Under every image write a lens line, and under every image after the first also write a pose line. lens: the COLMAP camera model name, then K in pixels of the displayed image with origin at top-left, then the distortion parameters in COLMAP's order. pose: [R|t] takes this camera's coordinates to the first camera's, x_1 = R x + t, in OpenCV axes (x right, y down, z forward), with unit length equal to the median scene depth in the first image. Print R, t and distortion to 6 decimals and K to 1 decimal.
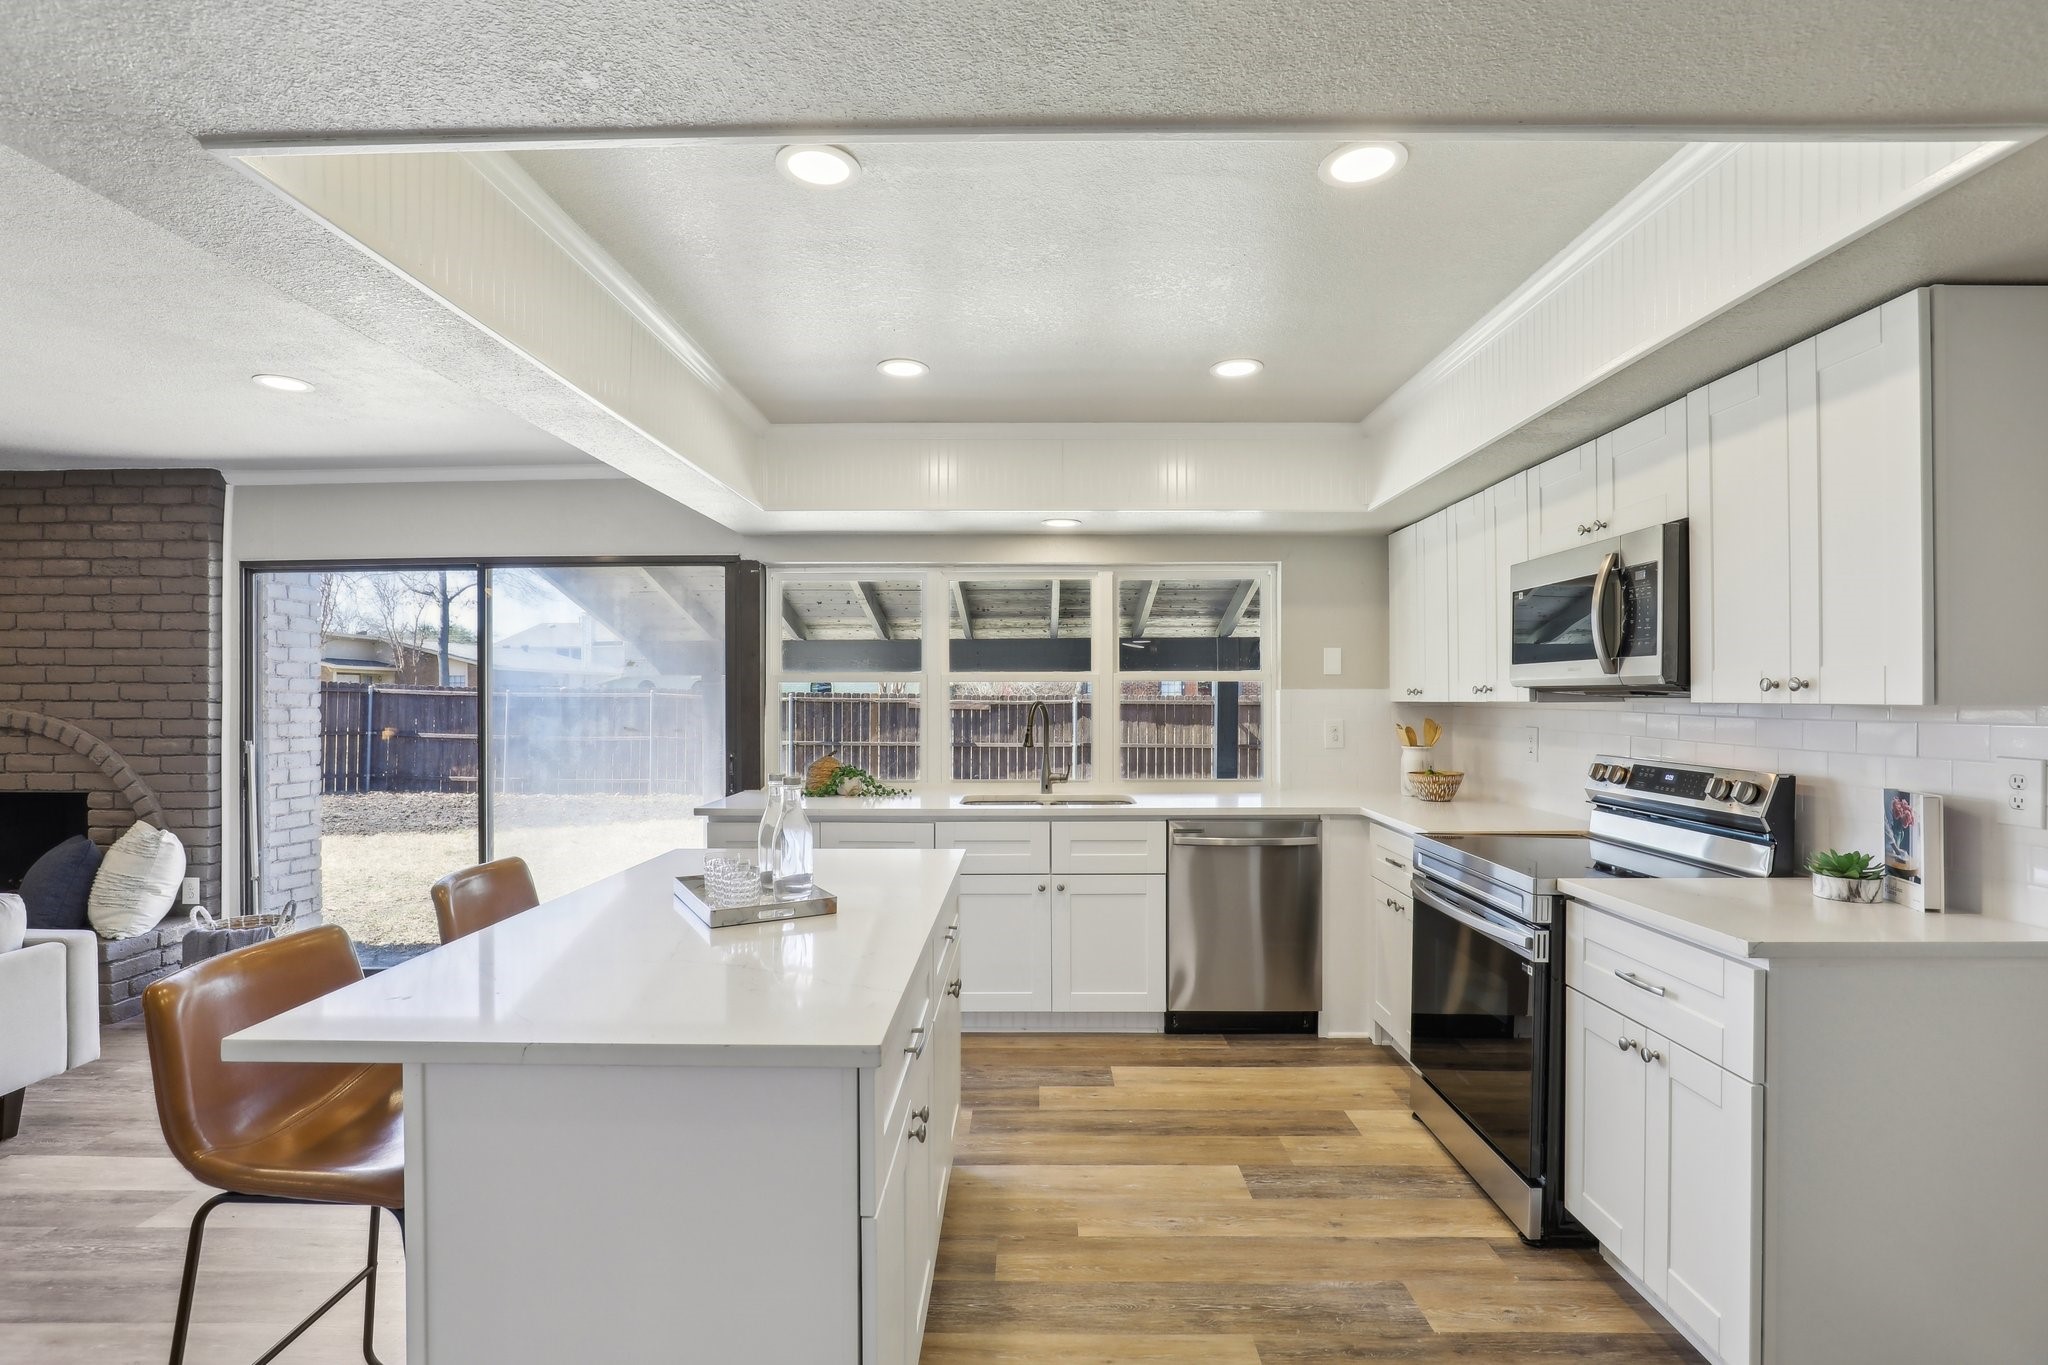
lens RADIAL K [[941.6, 0, 1021.1], [0, 941.6, 694.1], [0, 0, 1]] dist [-0.023836, 0.007182]
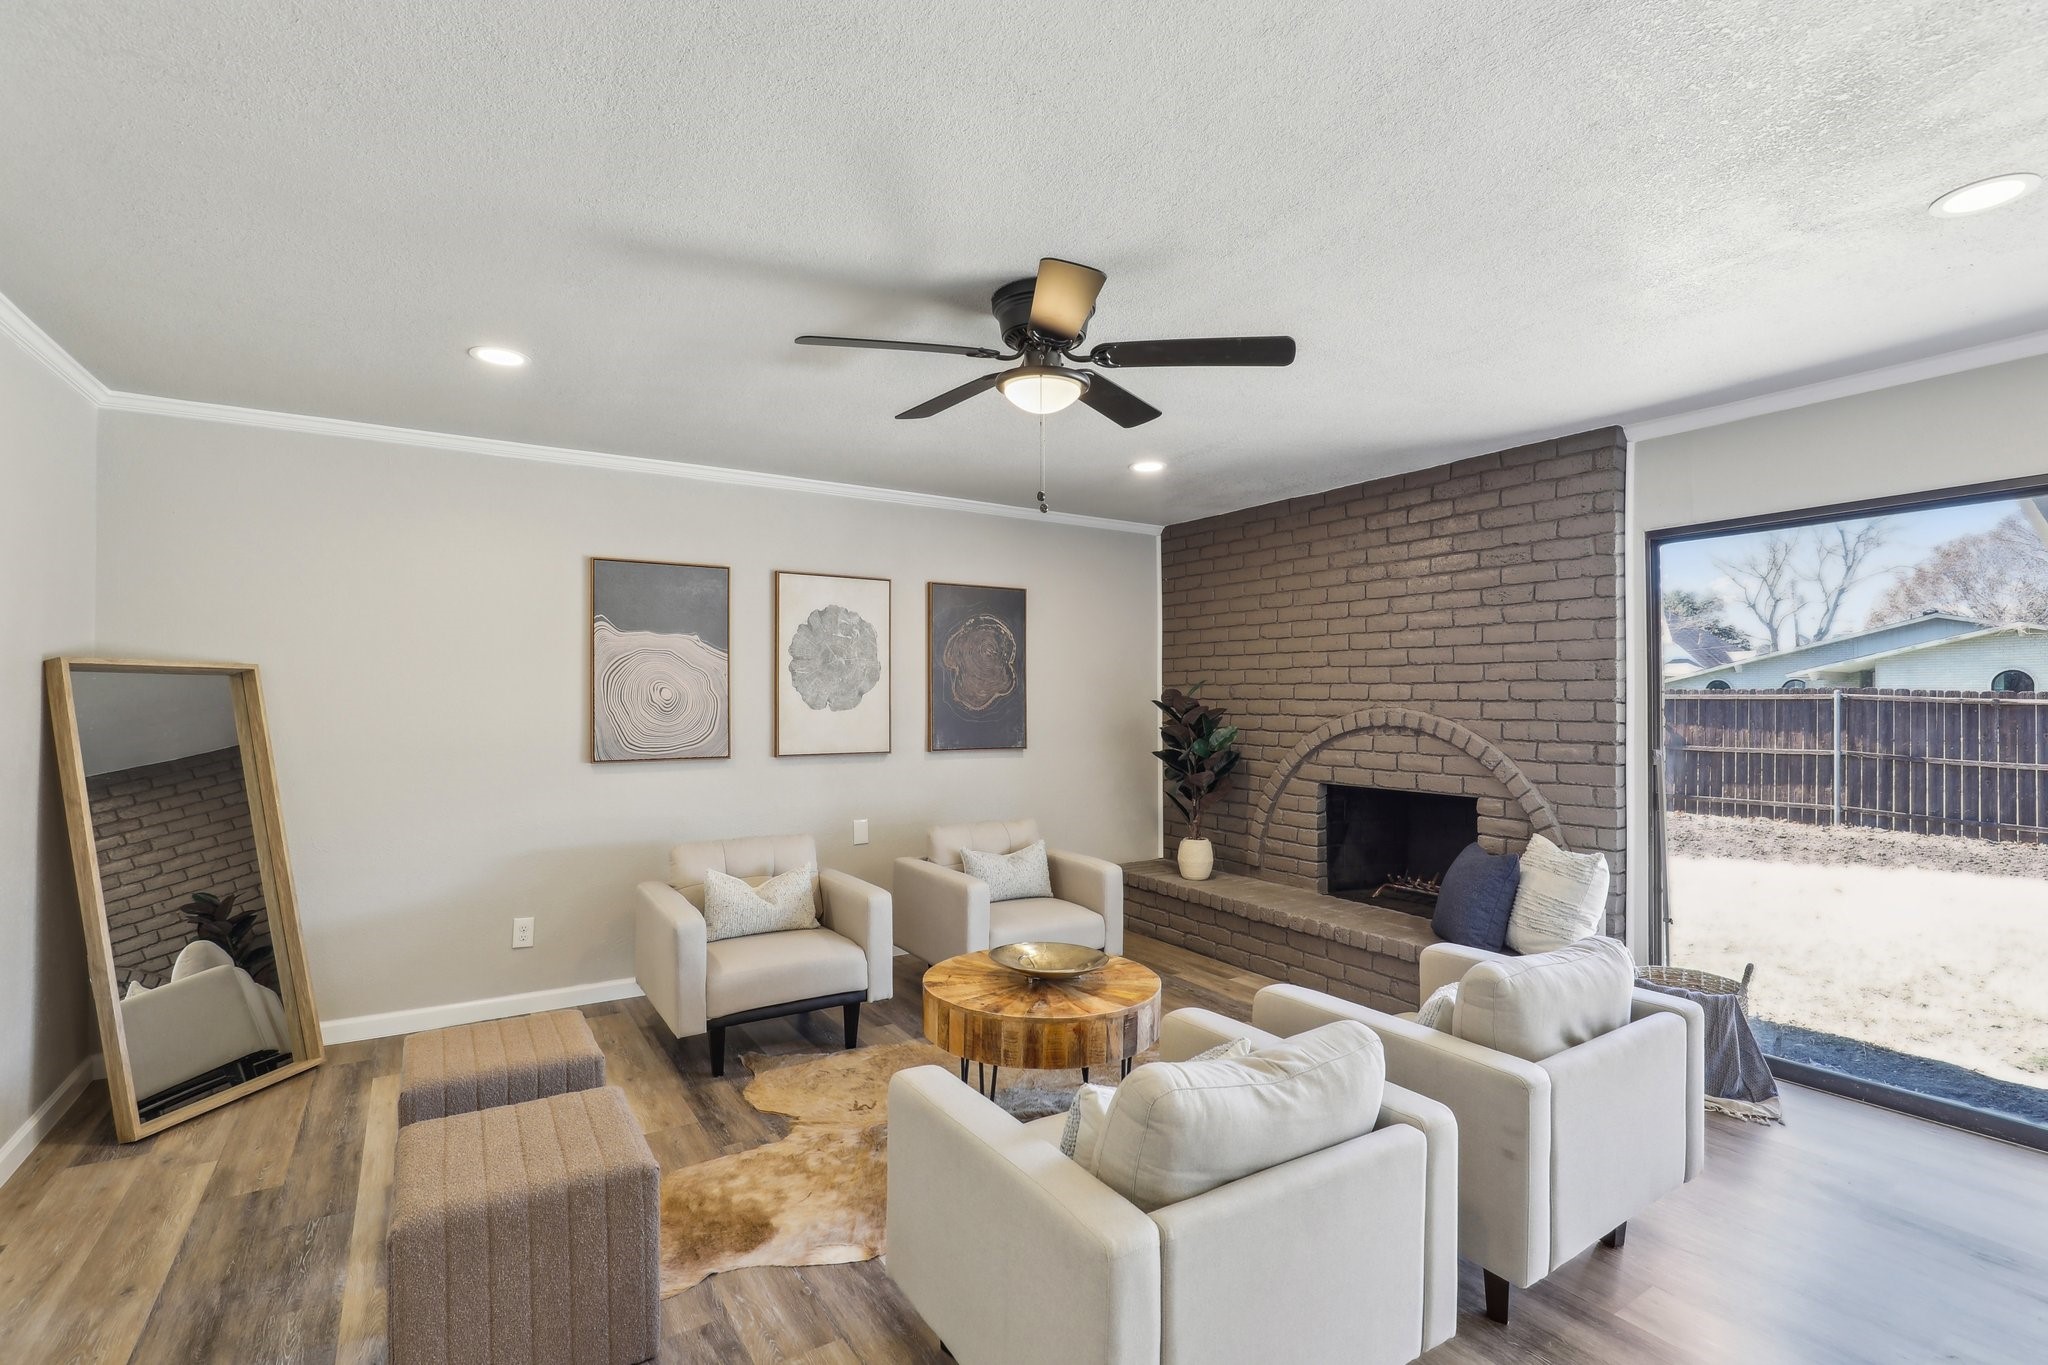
lens RADIAL K [[941.6, 0, 1020.5], [0, 941.6, 691.3], [0, 0, 1]] dist [-0.023836, 0.007182]
pose [[0.551699, -0.007934, -0.834006, -0.468710], [0.002716, 0.999967, -0.007717, 0.003715], [0.834039, 0.001992, 0.551702, 0.082577]]
